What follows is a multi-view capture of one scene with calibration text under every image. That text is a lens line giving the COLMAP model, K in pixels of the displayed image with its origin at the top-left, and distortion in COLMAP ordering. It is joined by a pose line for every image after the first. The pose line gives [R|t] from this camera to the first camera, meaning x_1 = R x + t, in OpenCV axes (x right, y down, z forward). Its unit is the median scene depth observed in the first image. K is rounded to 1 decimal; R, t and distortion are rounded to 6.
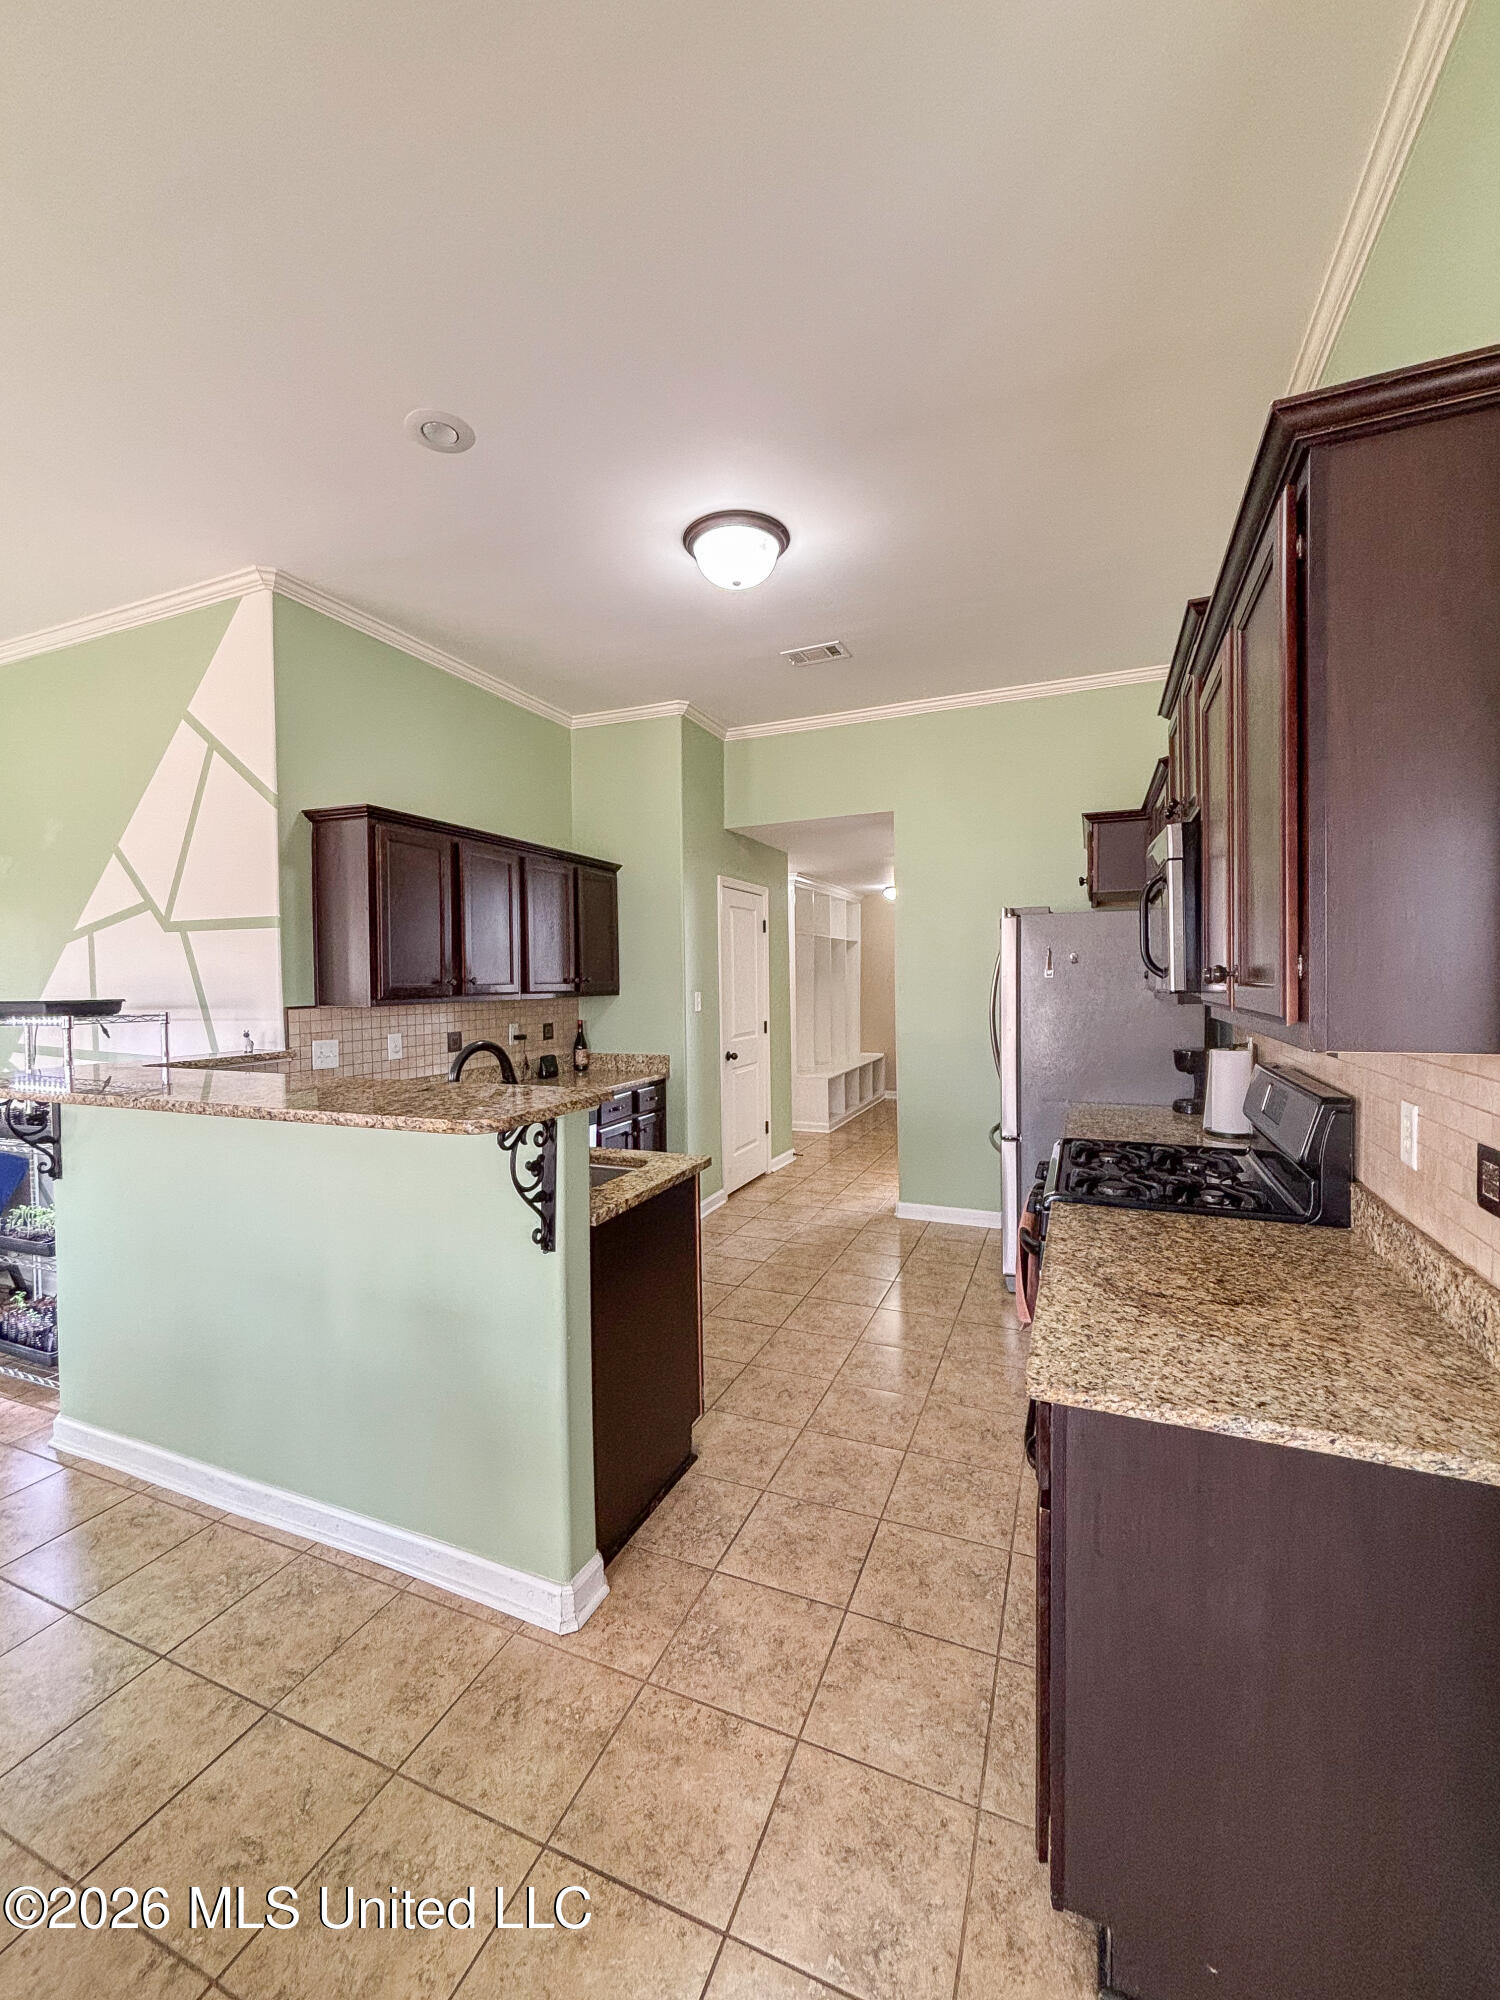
lens RADIAL K [[806.1, 0, 747.2], [0, 806.1, 994.9], [0, 0, 1]] dist [-0.000165, -0.000574]
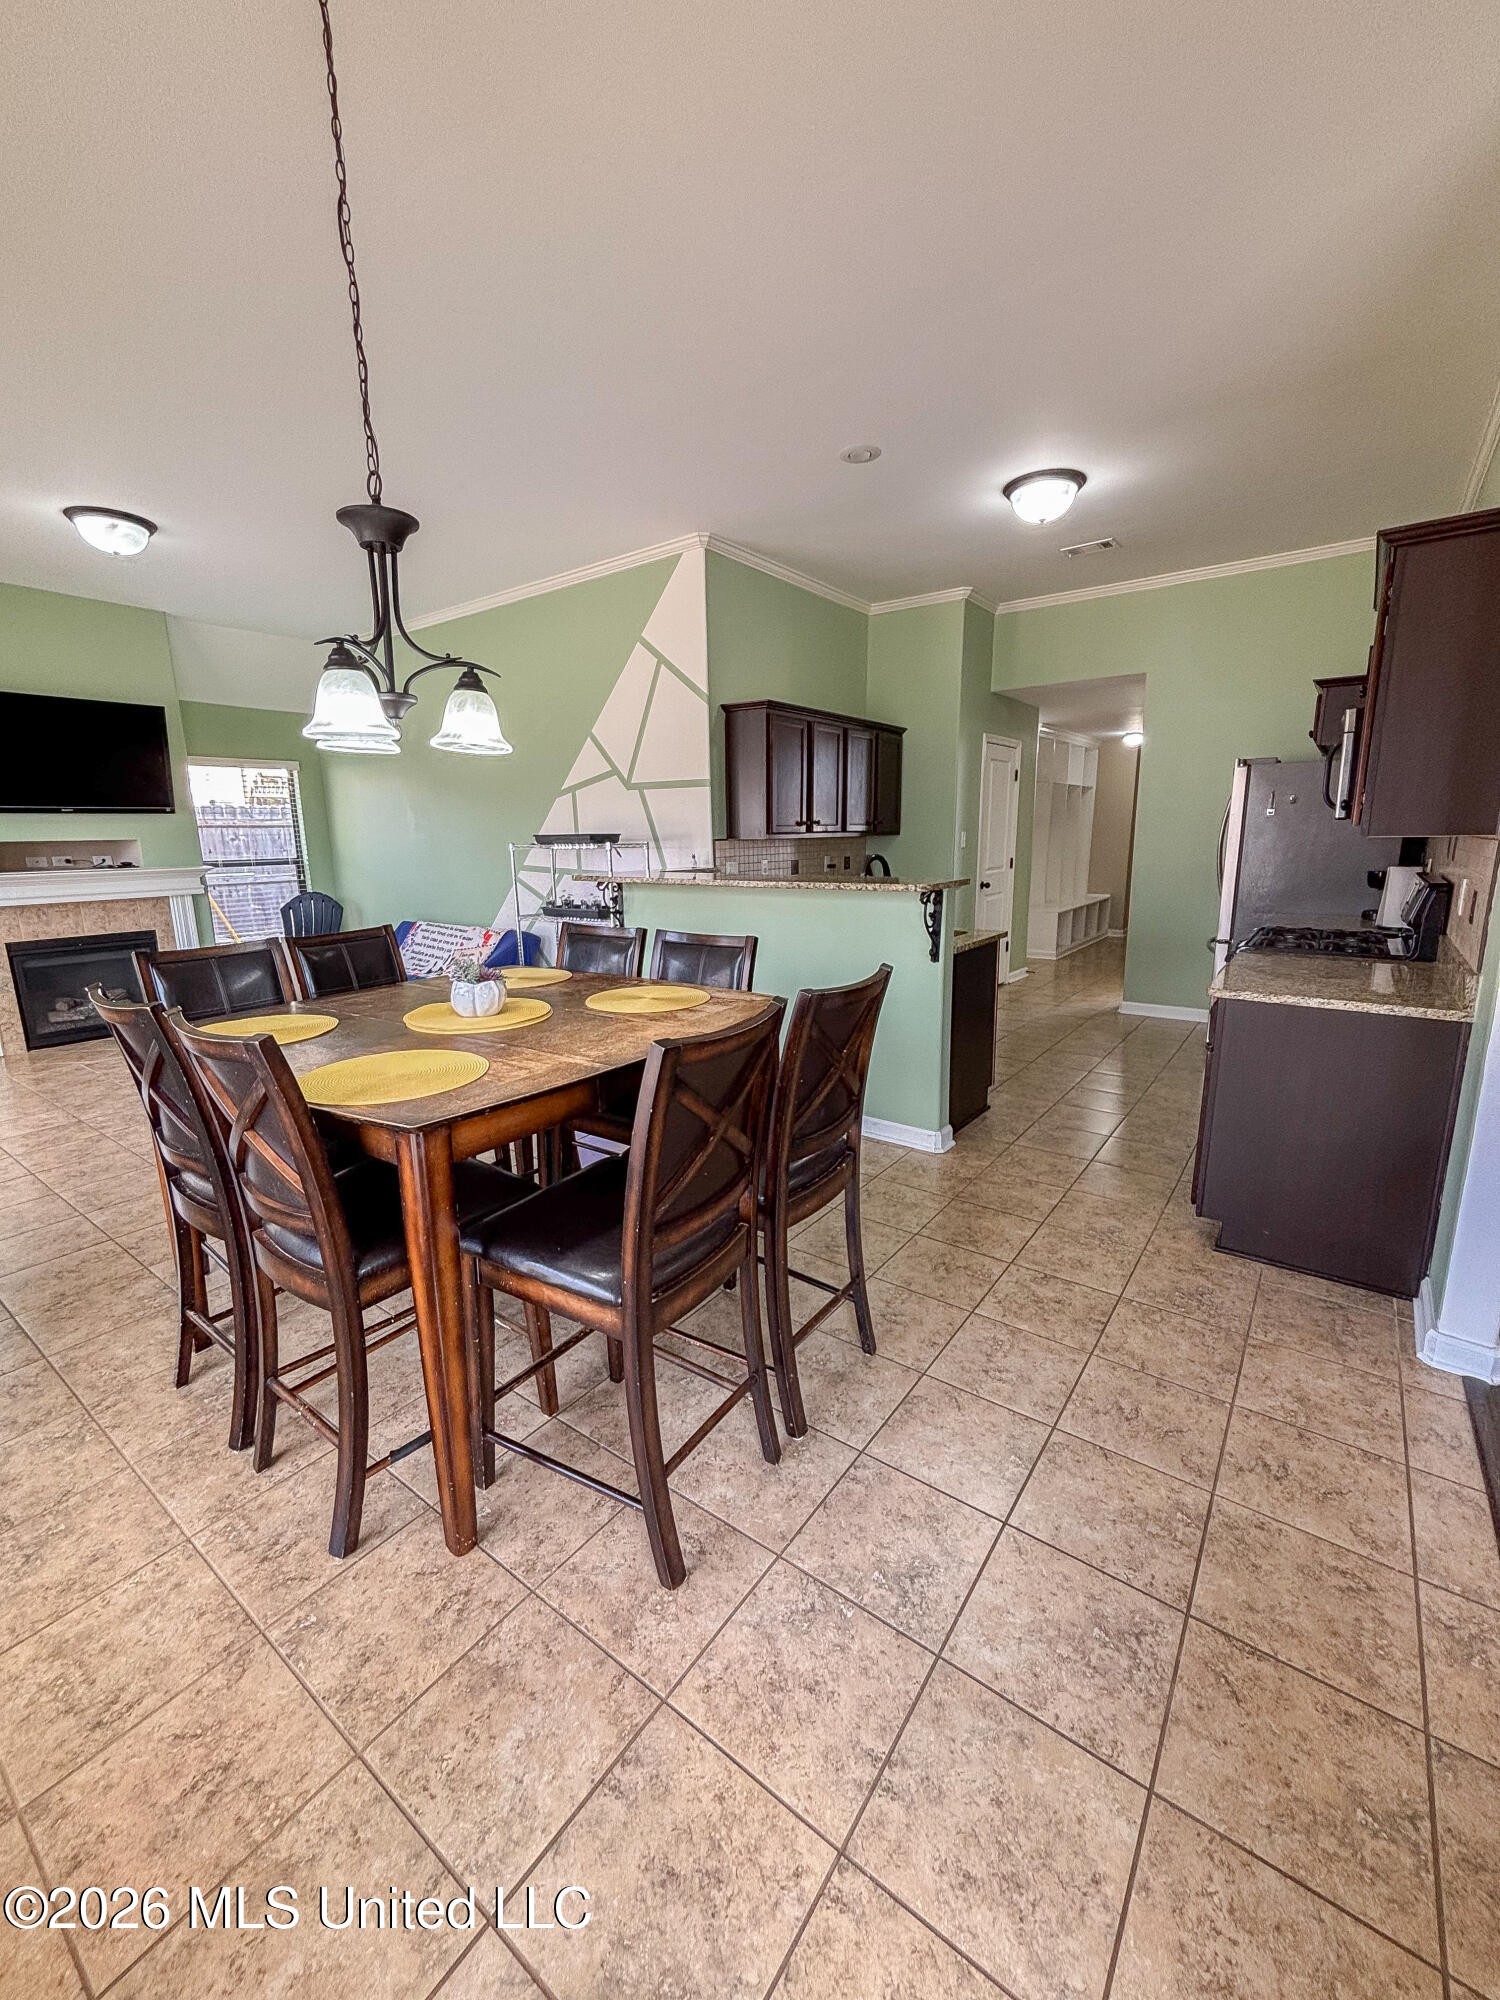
lens RADIAL K [[806.1, 0, 750.4], [0, 806.1, 999.9], [0, 0, 1]] dist [-0.000165, -0.000574]
pose [[0.971871, 0.043246, -0.231509, -0.124543], [0.000680, 0.982477, 0.186381, 0.029474], [0.235513, -0.181295, 0.954812, -0.494753]]
